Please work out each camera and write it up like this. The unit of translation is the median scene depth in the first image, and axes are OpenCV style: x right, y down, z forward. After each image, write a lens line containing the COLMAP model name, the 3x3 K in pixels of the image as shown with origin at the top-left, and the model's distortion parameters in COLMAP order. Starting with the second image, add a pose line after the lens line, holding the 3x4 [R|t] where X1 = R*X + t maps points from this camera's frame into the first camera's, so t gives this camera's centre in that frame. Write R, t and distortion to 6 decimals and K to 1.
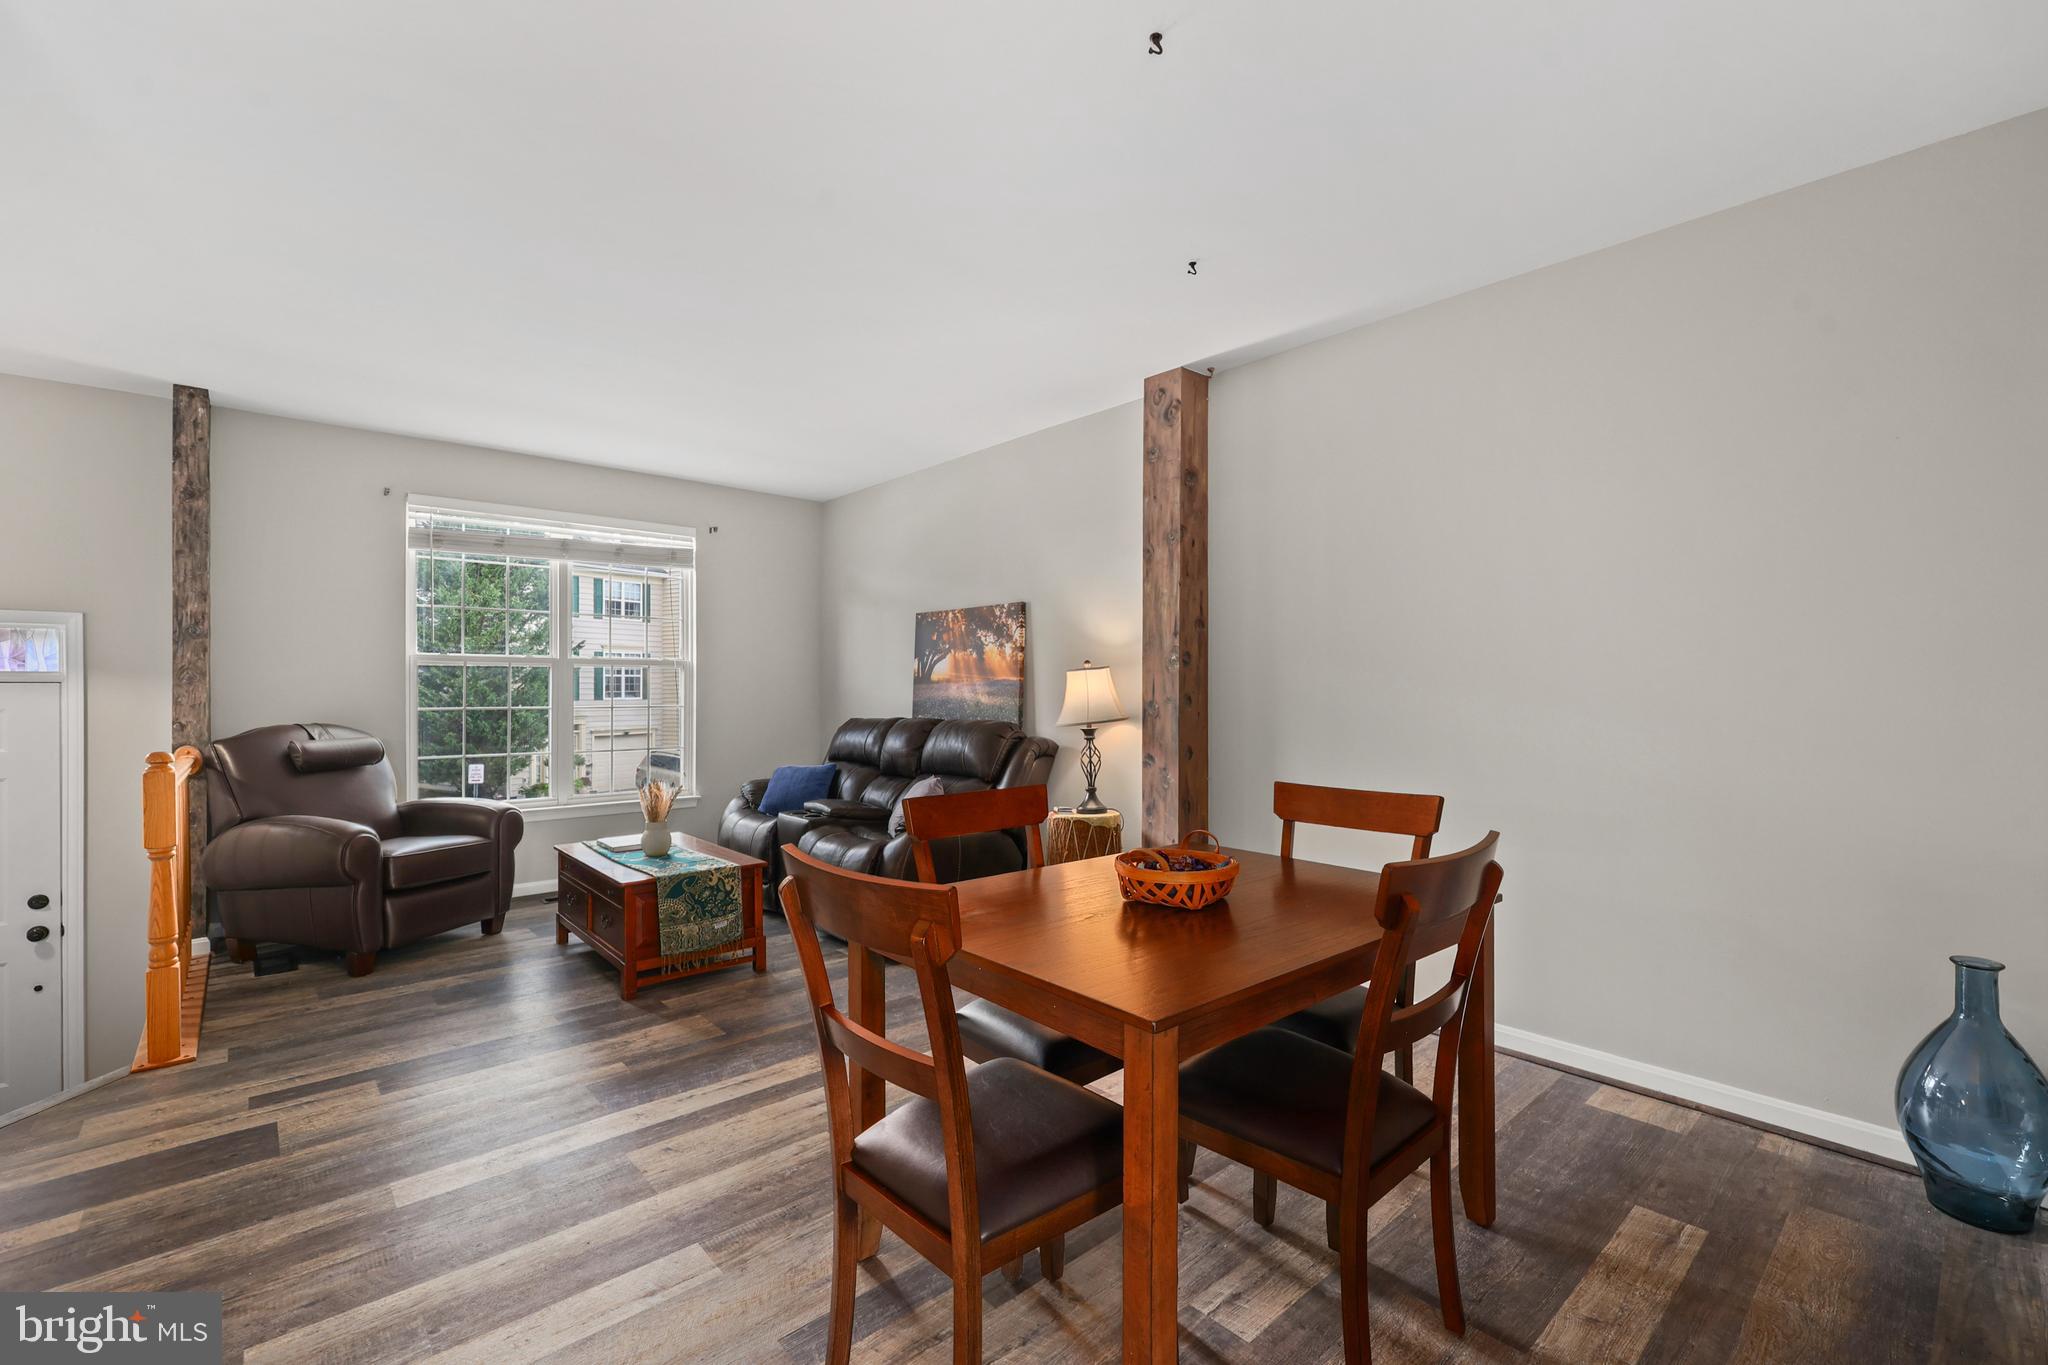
lens RADIAL K [[880.7, 0, 1034.7], [0, 880.7, 689.2], [0, 0, 1]] dist [-0.000377, -0.000034]
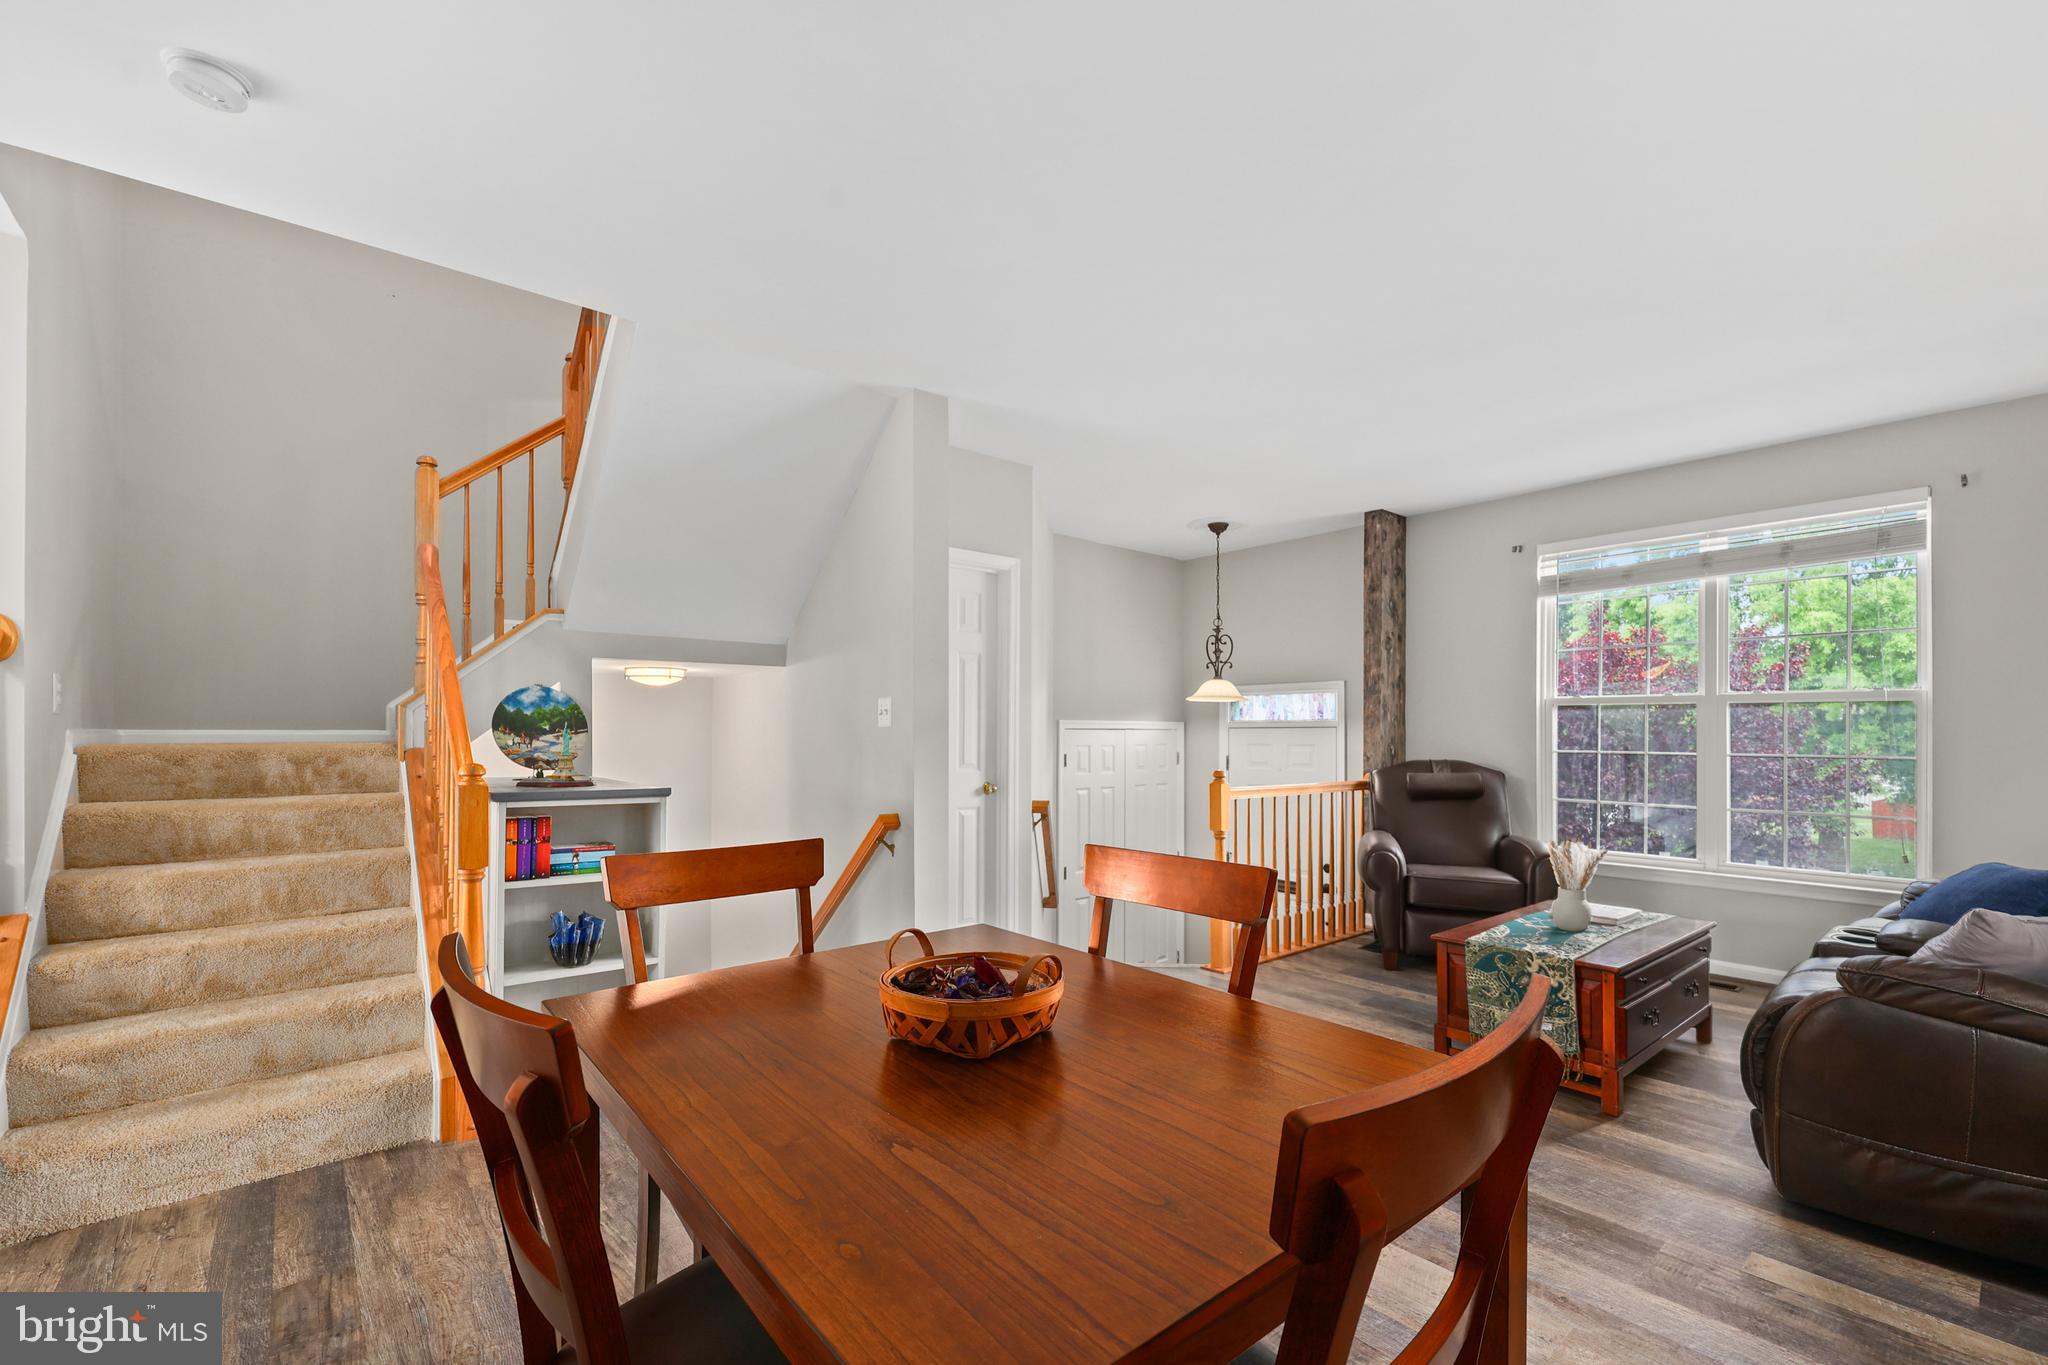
lens RADIAL K [[857.4, 0, 1032.1], [0, 857.4, 731.1], [0, 0, 1]] dist [-0.000364, -0.000054]
pose [[-0.024207, -0.001534, -0.999706, 0.391101], [-0.001985, 0.999997, -0.001487, 0.002671], [0.999705, 0.001949, -0.024210, 0.505729]]
